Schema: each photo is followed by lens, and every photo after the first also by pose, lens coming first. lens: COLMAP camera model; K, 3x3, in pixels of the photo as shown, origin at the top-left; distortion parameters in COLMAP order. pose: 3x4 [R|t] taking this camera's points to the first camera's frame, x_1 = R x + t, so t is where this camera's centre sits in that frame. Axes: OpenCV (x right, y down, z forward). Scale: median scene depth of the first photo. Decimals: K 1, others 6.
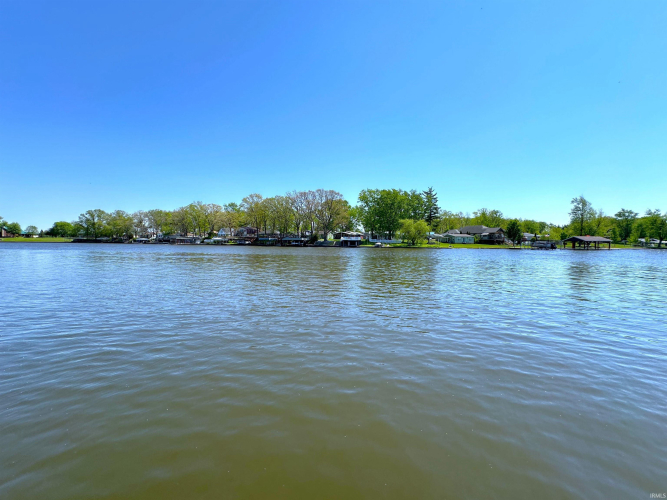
lens RADIAL K [[274.1, 0, 333.5], [0, 274.1, 250.0], [0, 0, 1]] dist [-0.001891, 0.000386]
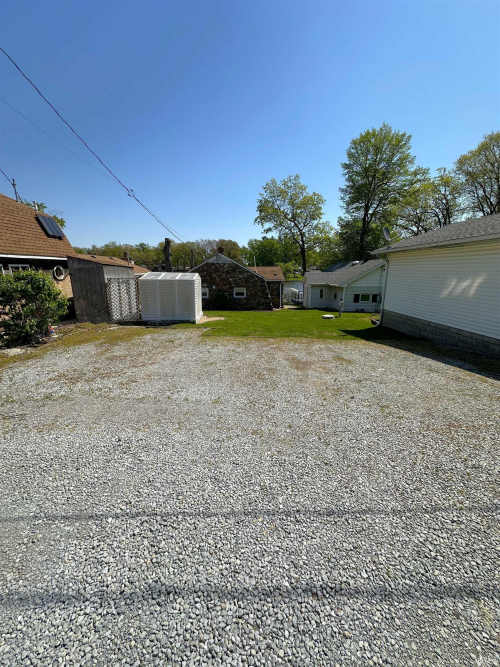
lens RADIAL K [[266.7, 0, 250.0], [0, 266.7, 333.5], [0, 0, 1]] dist [-0.001010, 0.000347]
pose [[0.989967, -0.041135, 0.135180, -0.105244], [0.012894, 0.978993, 0.203485, -0.020910], [-0.140711, -0.199701, 0.969701, -0.446944]]
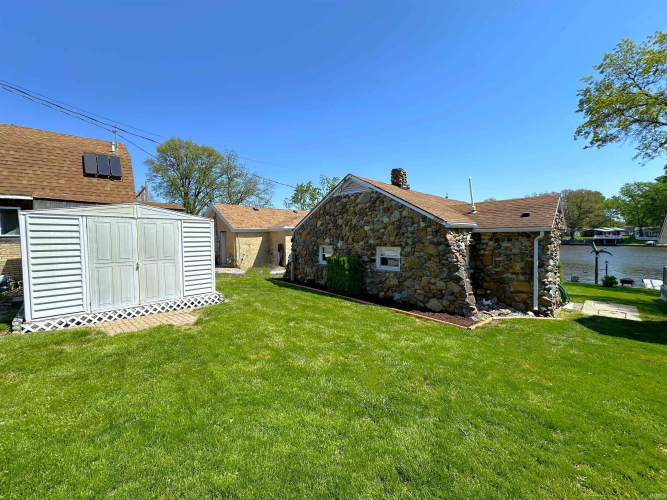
lens RADIAL K [[266.7, 0, 333.5], [0, 266.7, 250.0], [0, 0, 1]] dist [-0.001010, 0.000347]
pose [[0.755643, 0.013442, -0.654846, -0.047480], [0.001521, 0.999751, 0.022278, -0.015354], [0.654982, -0.017830, 0.755434, -0.330006]]
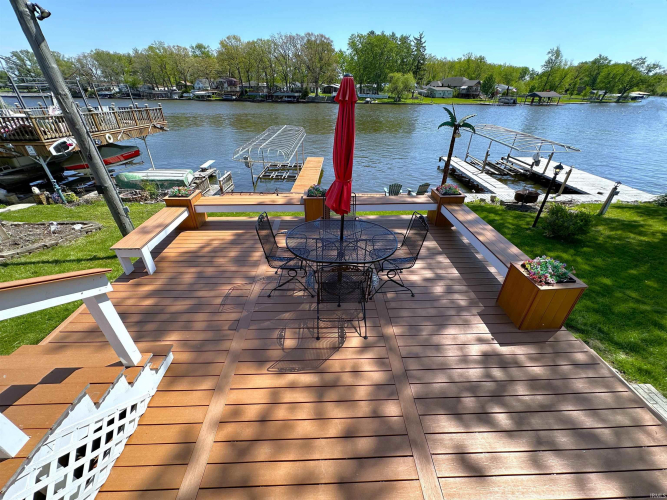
lens RADIAL K [[266.7, 0, 333.5], [0, 266.7, 250.0], [0, 0, 1]] dist [-0.001010, 0.000347]
pose [[0.994298, -0.058582, 0.089100, -0.084862], [0.007530, 0.872061, 0.489339, -0.017576], [-0.106367, -0.485879, 0.867530, -0.160675]]
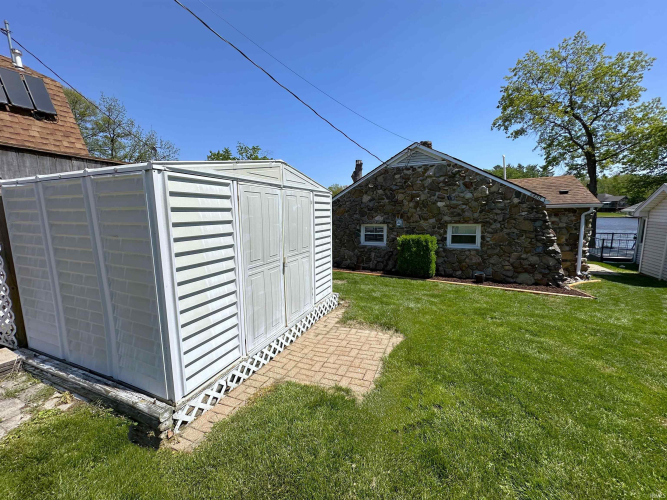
lens RADIAL K [[266.7, 0, 333.5], [0, 266.7, 250.0], [0, 0, 1]] dist [-0.001010, 0.000347]
pose [[0.942286, 0.017041, -0.334376, -0.095368], [0.022264, 0.993304, 0.113364, -0.016554], [0.334069, -0.114266, 0.935597, -0.343702]]
